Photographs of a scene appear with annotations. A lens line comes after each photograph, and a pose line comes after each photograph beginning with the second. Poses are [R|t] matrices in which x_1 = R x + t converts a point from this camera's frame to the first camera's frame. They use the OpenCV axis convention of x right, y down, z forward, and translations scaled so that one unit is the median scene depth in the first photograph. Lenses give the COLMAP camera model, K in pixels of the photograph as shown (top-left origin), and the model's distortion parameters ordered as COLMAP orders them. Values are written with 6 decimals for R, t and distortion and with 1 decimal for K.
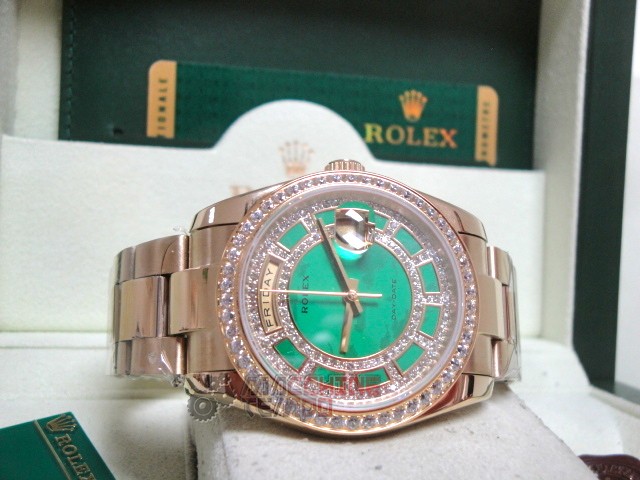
lens RADIAL K [[852.6, 0, 329.3], [0, 852.6, 241.6], [0, 0, 1]] dist [-0.017442, 0.347916]
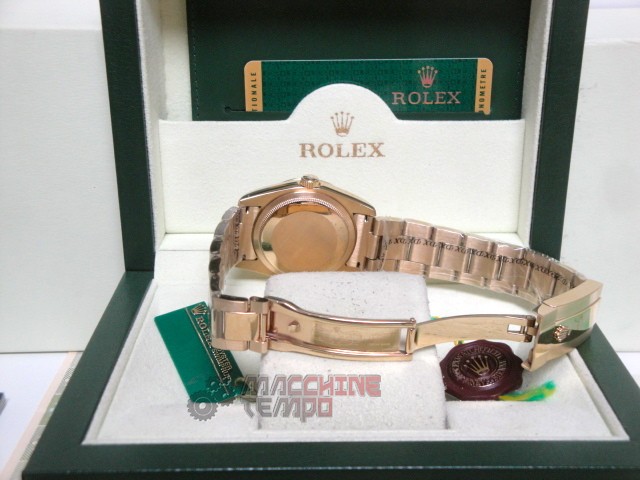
lens RADIAL K [[851.0, 0, 320.0], [0, 851.0, 240.0], [0, 0, 1]] dist [0.036046, 0.085184]
pose [[0.972561, 0.039327, -0.229299, 0.277951], [0.040121, 0.942489, 0.331819, -0.407367], [0.229161, -0.331914, 0.915051, -0.455117]]
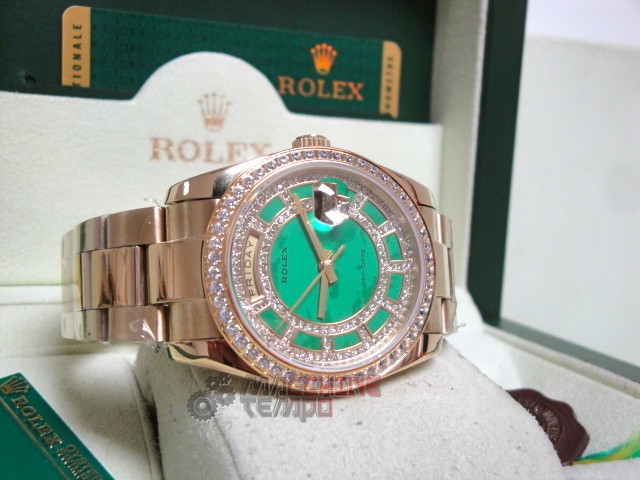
lens RADIAL K [[851.0, 0, 320.0], [0, 851.0, 240.0], [0, 0, 1]] dist [0.036046, 0.085184]
pose [[0.981689, -0.009410, 0.190256, -0.111327], [-0.009022, 0.995362, 0.095779, -0.043051], [-0.190275, -0.095742, 0.977051, -0.029303]]
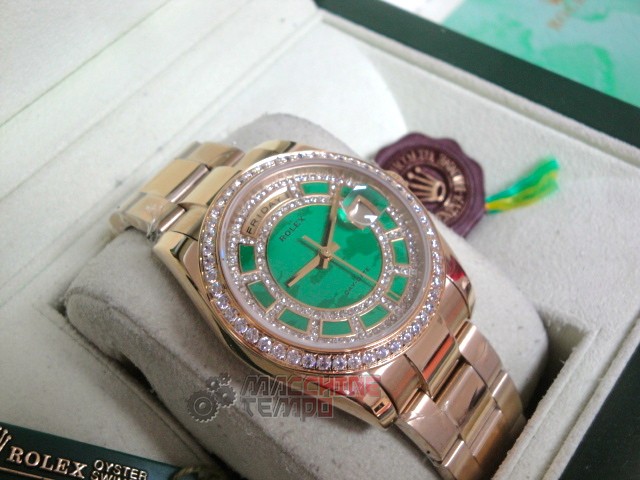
lens RADIAL K [[851.0, 0, 320.0], [0, 851.0, 240.0], [0, 0, 1]] dist [0.036046, 0.085184]
pose [[0.765279, -0.552248, 0.330711, -0.173514], [0.089607, 0.600161, 0.794844, -0.458163], [-0.637431, -0.578643, 0.508776, 0.325182]]
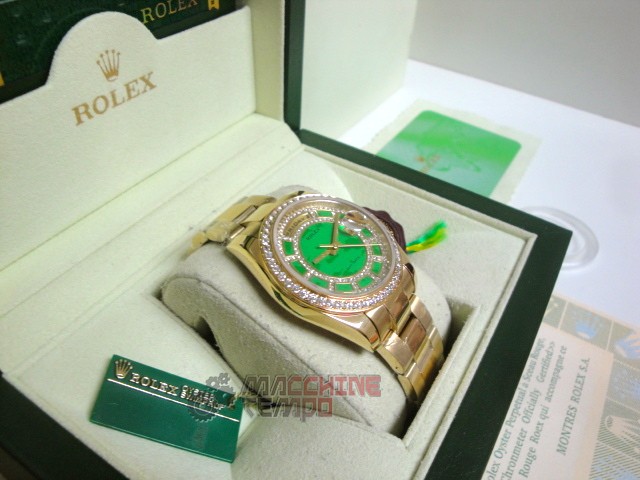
lens RADIAL K [[527.4, 0, 320.0], [0, 527.4, 240.0], [0, 0, 1]] dist [-0.168111, 0.132763]
pose [[0.710913, -0.465205, 0.527434, -0.320887], [-0.004897, 0.746671, 0.665175, -0.390841], [-0.703263, -0.475465, 0.528540, 0.309177]]
